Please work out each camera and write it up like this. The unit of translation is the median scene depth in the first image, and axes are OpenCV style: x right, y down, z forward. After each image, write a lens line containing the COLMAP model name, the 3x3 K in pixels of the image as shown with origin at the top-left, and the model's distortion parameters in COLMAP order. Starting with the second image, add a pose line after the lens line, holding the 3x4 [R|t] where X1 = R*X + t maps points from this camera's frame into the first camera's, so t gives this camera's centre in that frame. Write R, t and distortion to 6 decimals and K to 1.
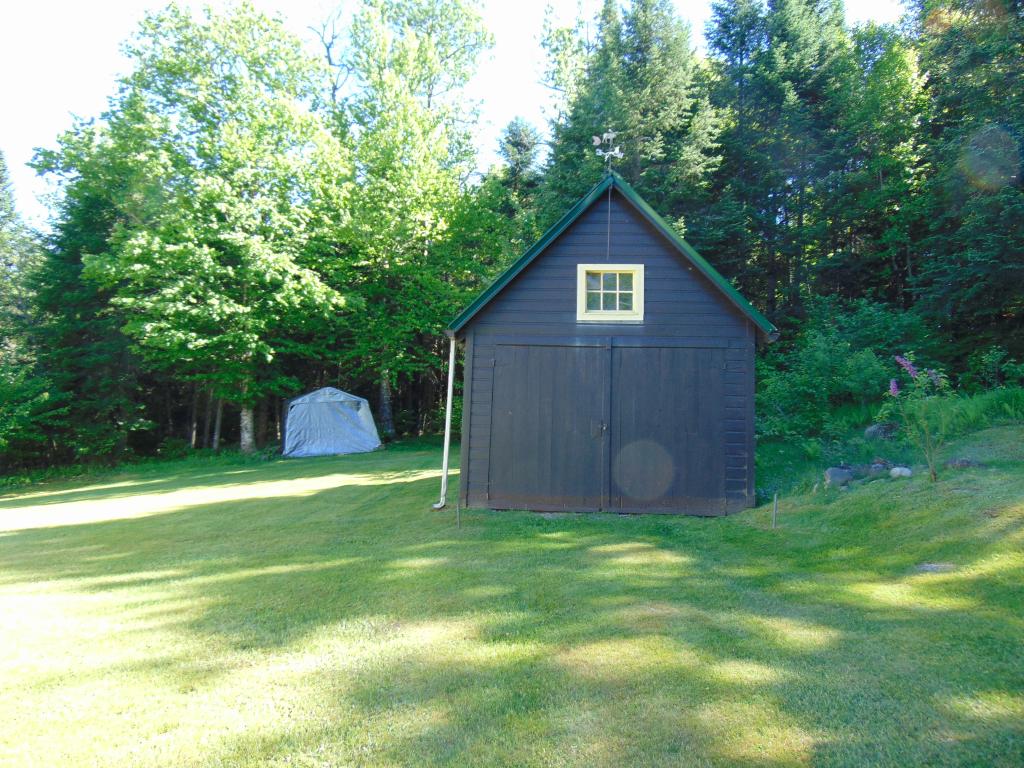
lens RADIAL K [[754.2, 0, 507.6], [0, 754.2, 352.1], [0, 0, 1]] dist [-0.002283, 0.181870]
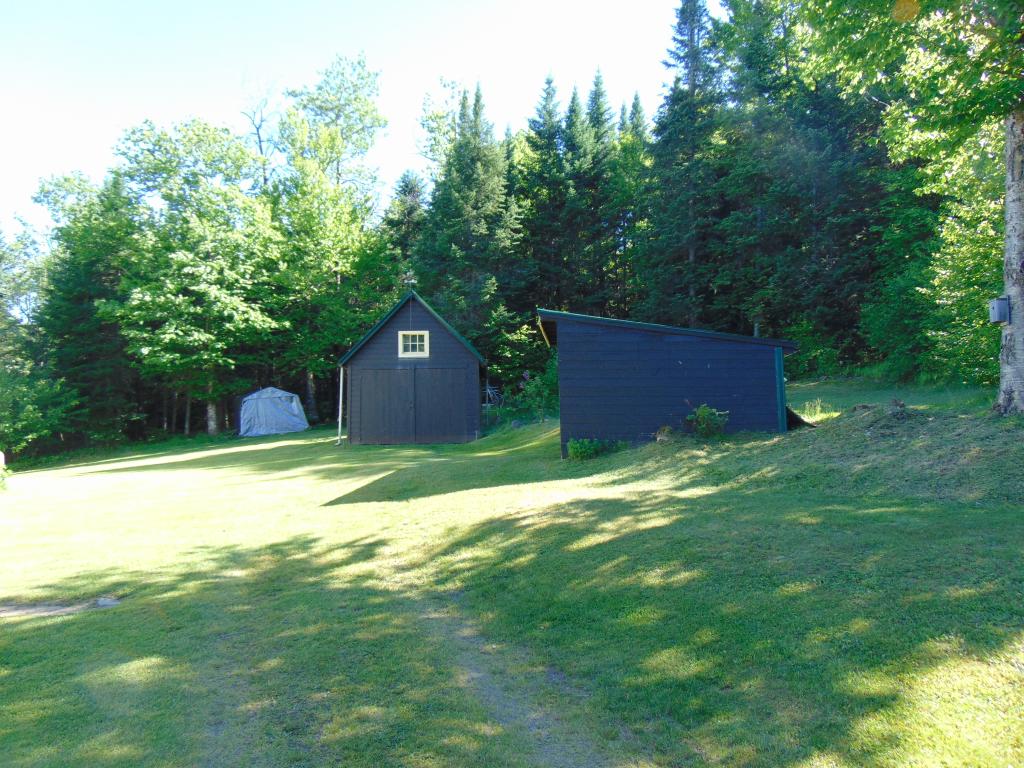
lens RADIAL K [[772.0, 0, 511.2], [0, 772.0, 373.4], [0, 0, 1]] dist [-0.008222, 0.044426]
pose [[0.995217, -0.029393, 0.093158, 0.085283], [0.025185, 0.998623, 0.046030, -0.037073], [-0.094383, -0.043464, 0.994587, -0.518259]]
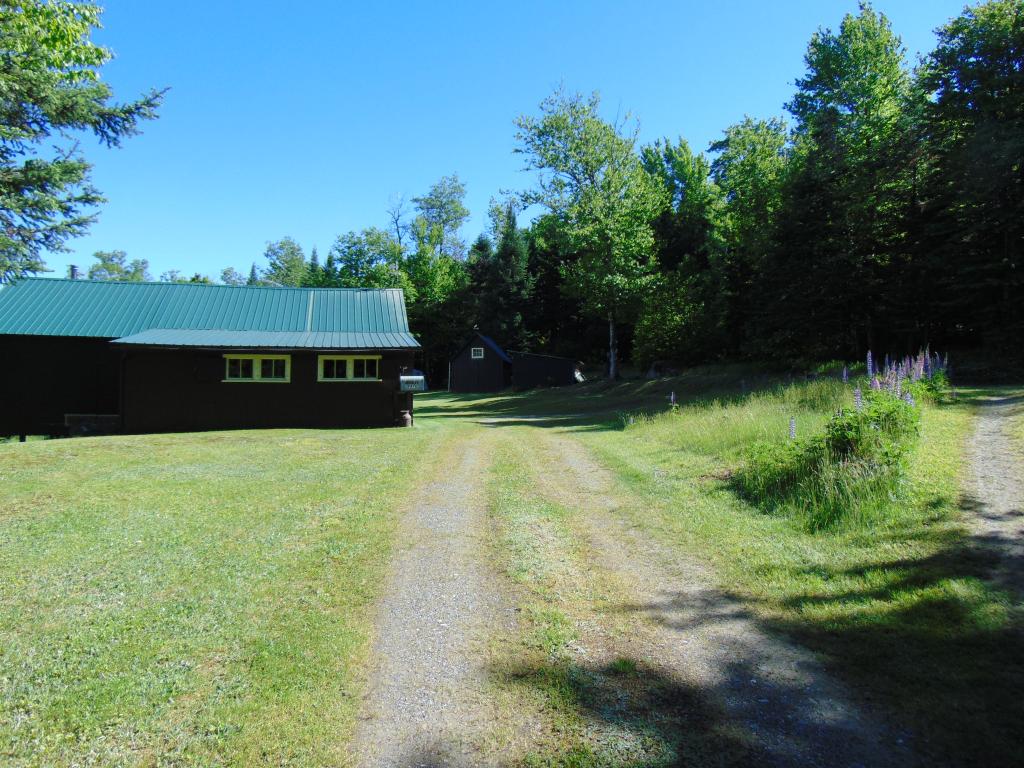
lens RADIAL K [[772.0, 0, 511.2], [0, 772.0, 373.4], [0, 0, 1]] dist [-0.008222, 0.044426]
pose [[0.999277, -0.031039, -0.021973, 0.207305], [0.032735, 0.996133, 0.081533, -0.158071], [0.019357, -0.082193, 0.996428, -1.902847]]
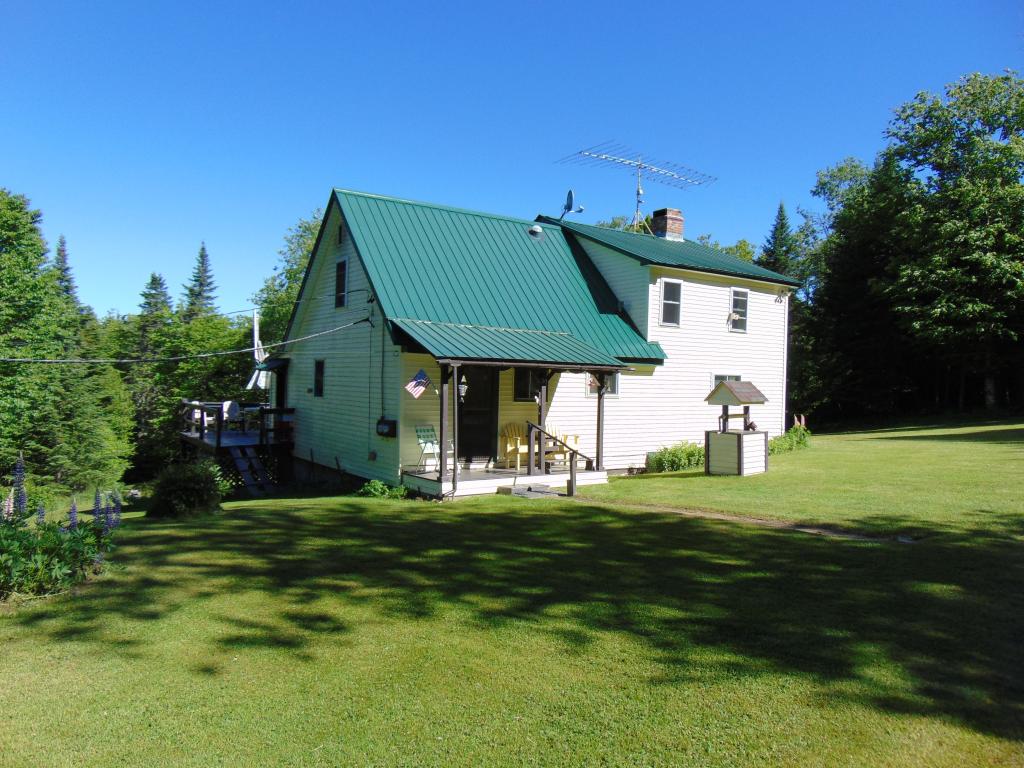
lens RADIAL K [[772.0, 0, 511.2], [0, 772.0, 373.4], [0, 0, 1]] dist [-0.008222, 0.044426]
pose [[0.676256, -0.026481, -0.736190, 0.098034], [0.073665, 0.996775, 0.031813, -0.041186], [0.732974, -0.075745, 0.676027, -0.581238]]
